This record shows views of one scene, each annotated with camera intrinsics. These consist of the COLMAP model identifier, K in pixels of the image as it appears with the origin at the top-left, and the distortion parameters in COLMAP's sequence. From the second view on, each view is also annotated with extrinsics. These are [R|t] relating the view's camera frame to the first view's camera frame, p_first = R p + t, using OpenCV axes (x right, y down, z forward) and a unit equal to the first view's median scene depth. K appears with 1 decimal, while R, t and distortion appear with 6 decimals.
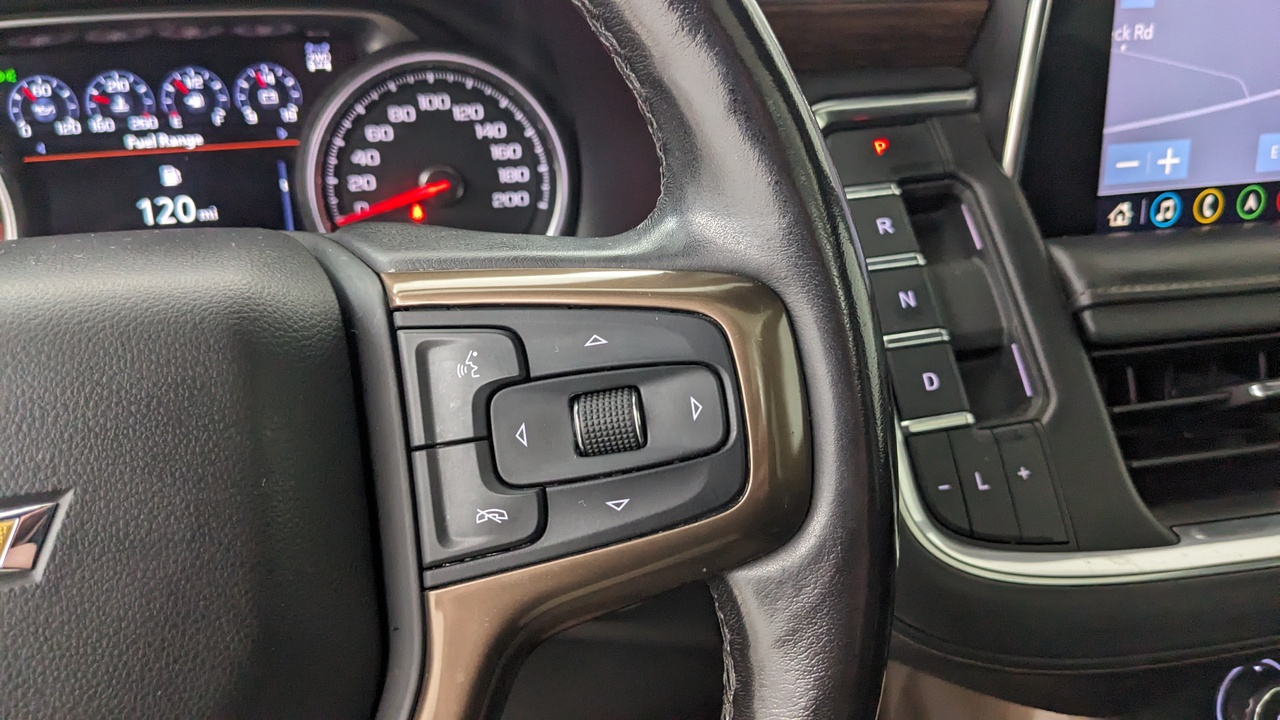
lens RADIAL K [[1014.1, 0, 640.0], [0, 1014.1, 360.0], [0, 0, 1]] dist [0.062852, -0.138489]
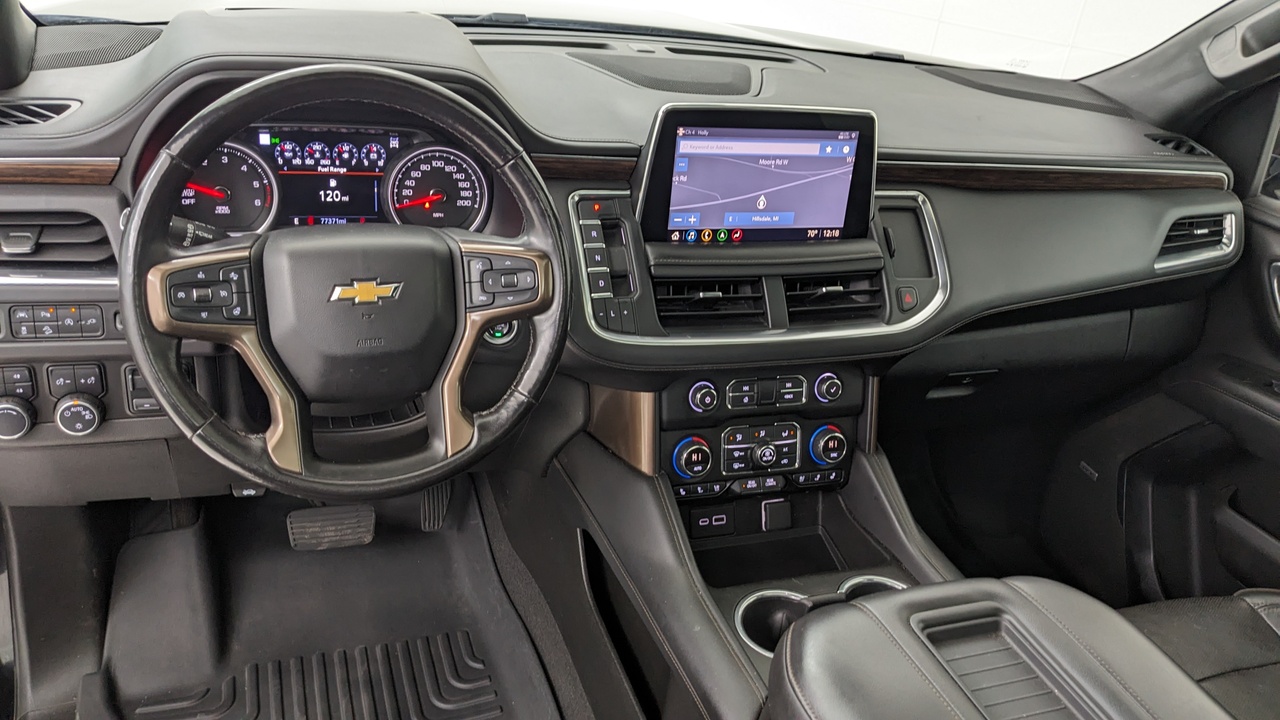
lens RADIAL K [[1014.1, 0, 640.0], [0, 1014.1, 360.0], [0, 0, 1]] dist [0.062852, -0.138489]
pose [[0.985182, 0.073696, 0.154875, -0.062116], [-0.084382, 0.994403, 0.063584, 0.035443], [-0.149322, -0.075711, 0.985886, -1.707266]]
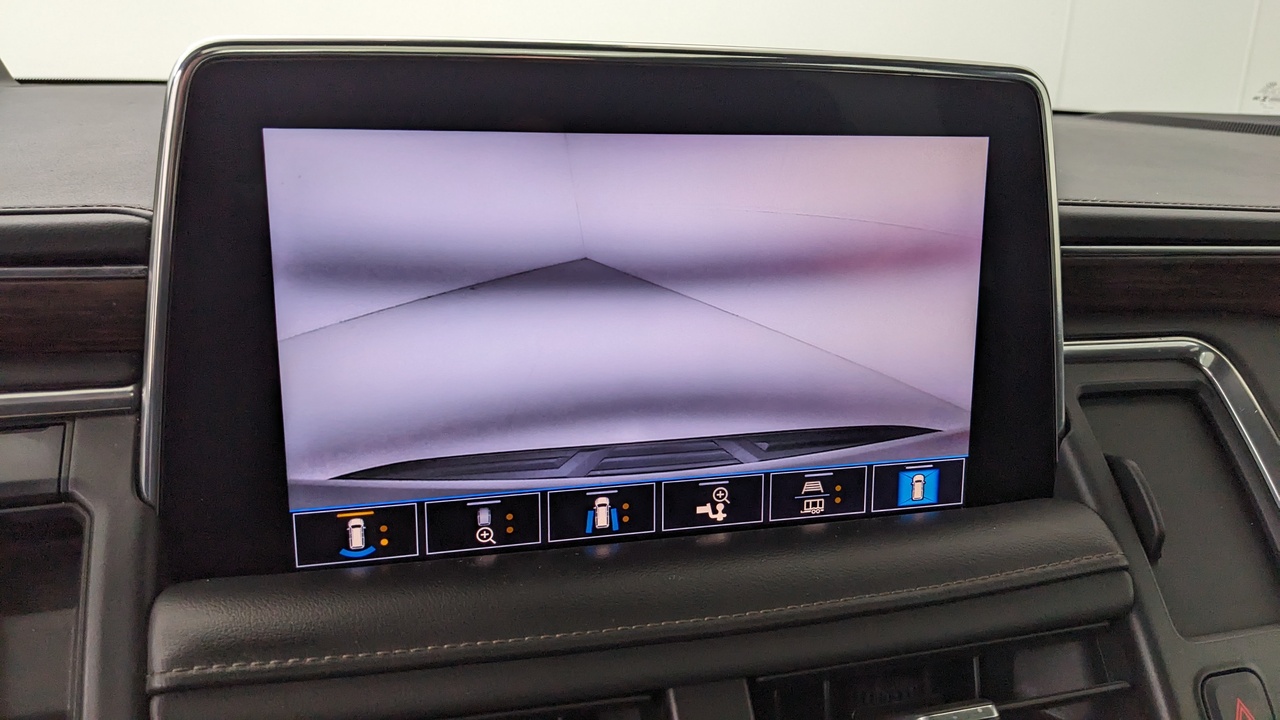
lens RADIAL K [[1014.1, 0, 640.0], [0, 1014.1, 360.0], [0, 0, 1]] dist [0.062852, -0.138489]
pose [[0.999390, 0.034632, 0.004538, 0.614251], [-0.033818, 0.991913, -0.122333, -0.170629], [-0.008738, 0.122105, 0.992479, 0.149280]]
